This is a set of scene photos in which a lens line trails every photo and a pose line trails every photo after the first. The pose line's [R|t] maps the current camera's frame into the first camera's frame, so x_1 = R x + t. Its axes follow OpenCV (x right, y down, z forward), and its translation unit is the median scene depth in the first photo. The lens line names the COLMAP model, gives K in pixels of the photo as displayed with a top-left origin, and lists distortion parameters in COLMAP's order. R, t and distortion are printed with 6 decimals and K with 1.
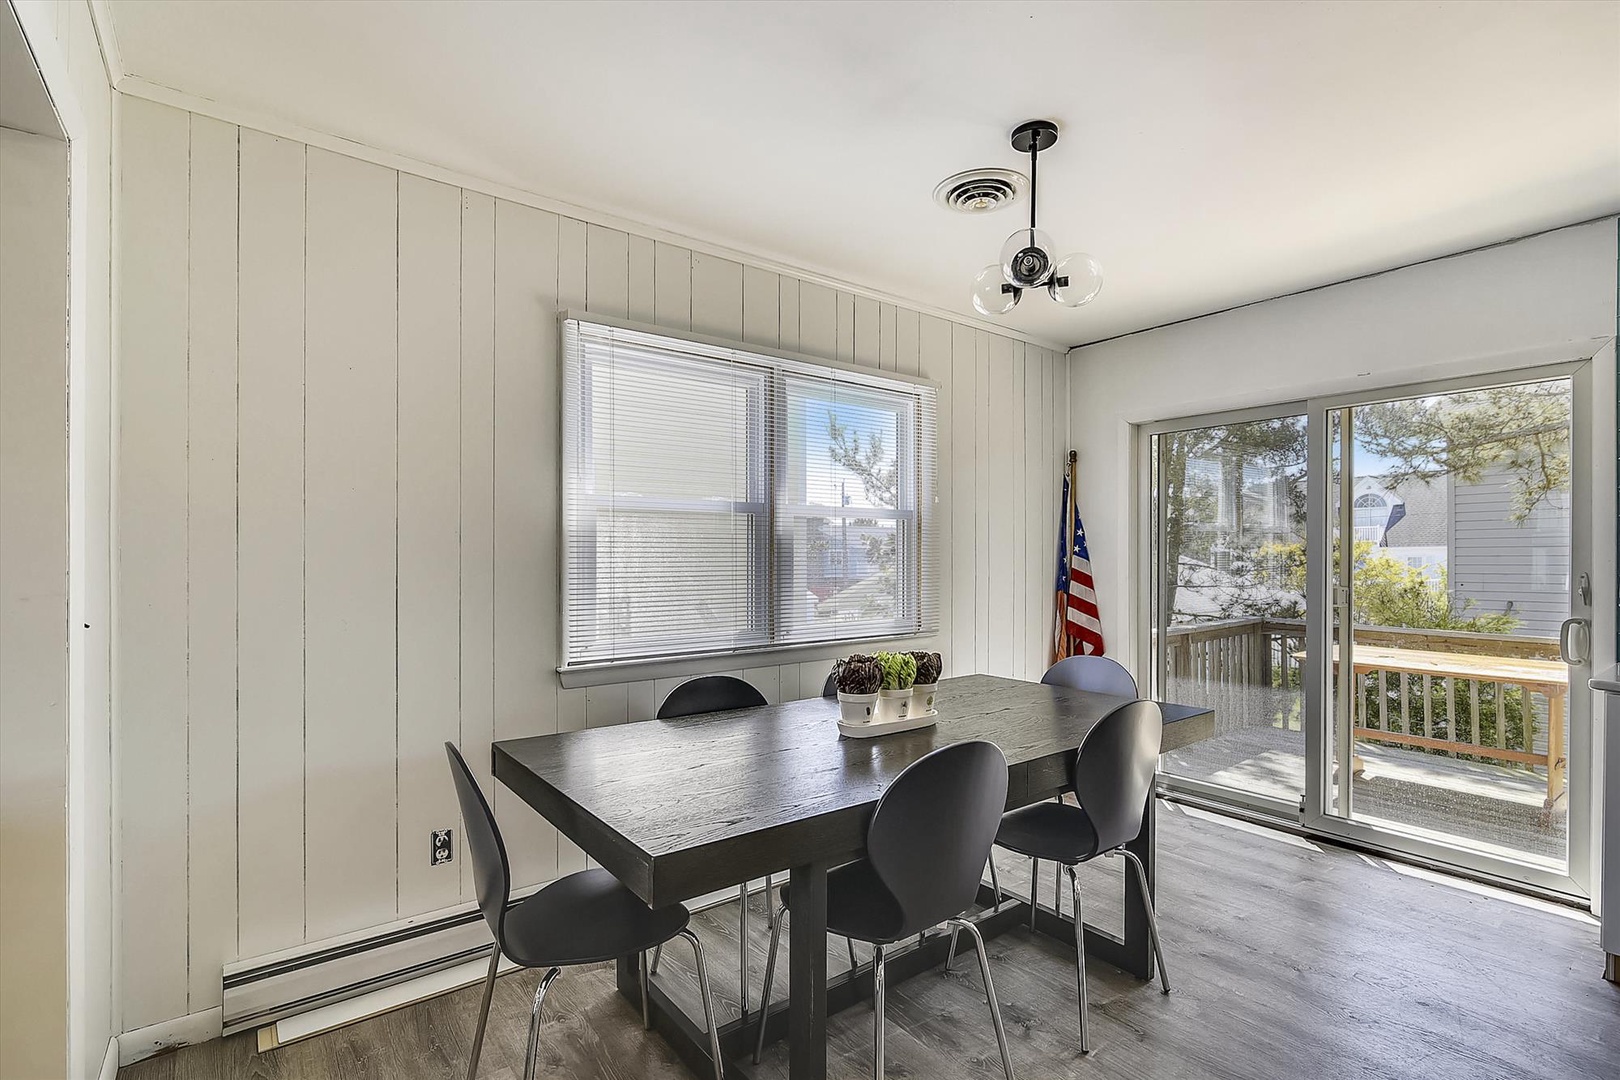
lens RADIAL K [[755.3, 0, 824.8], [0, 755.3, 562.5], [0, 0, 1]] dist [-0.019619, 0.000063]
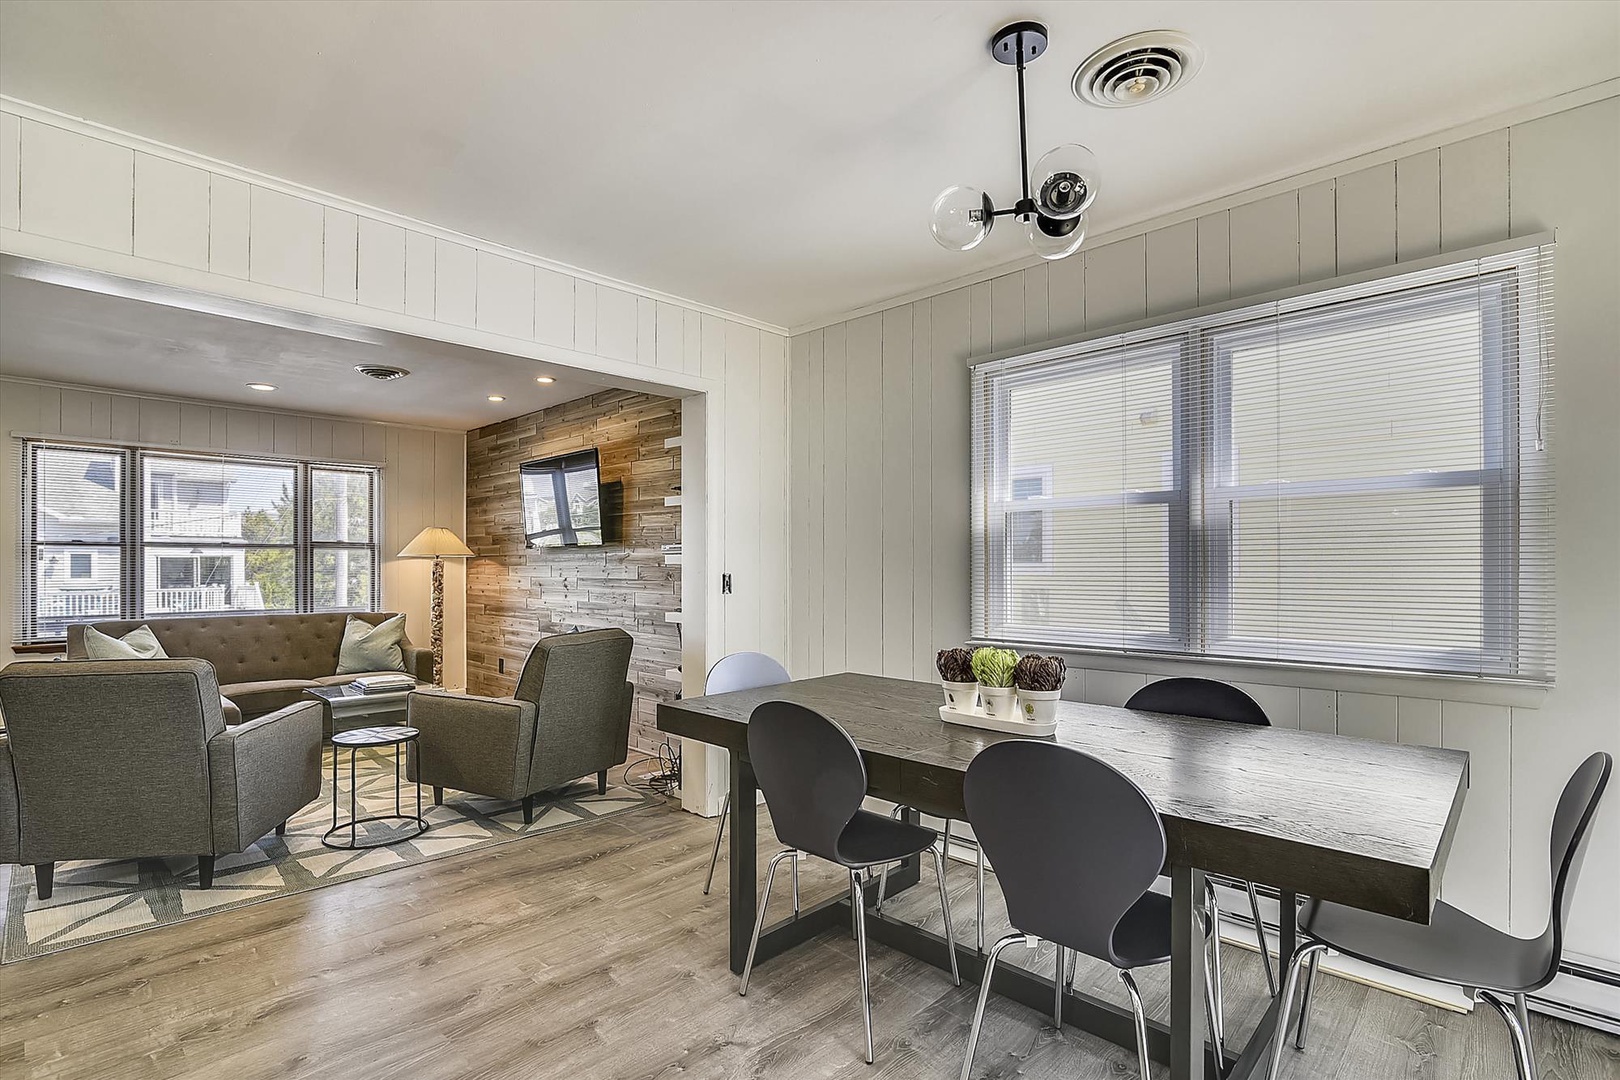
lens RADIAL K [[755.3, 0, 809.7], [0, 755.3, 555.0], [0, 0, 1]] dist [-0.019619, 0.000063]
pose [[0.145580, -0.007060, -0.989321, 0.719297], [0.002384, 0.999974, -0.006785, 0.004681], [0.989344, -0.001370, 0.145593, 0.438398]]
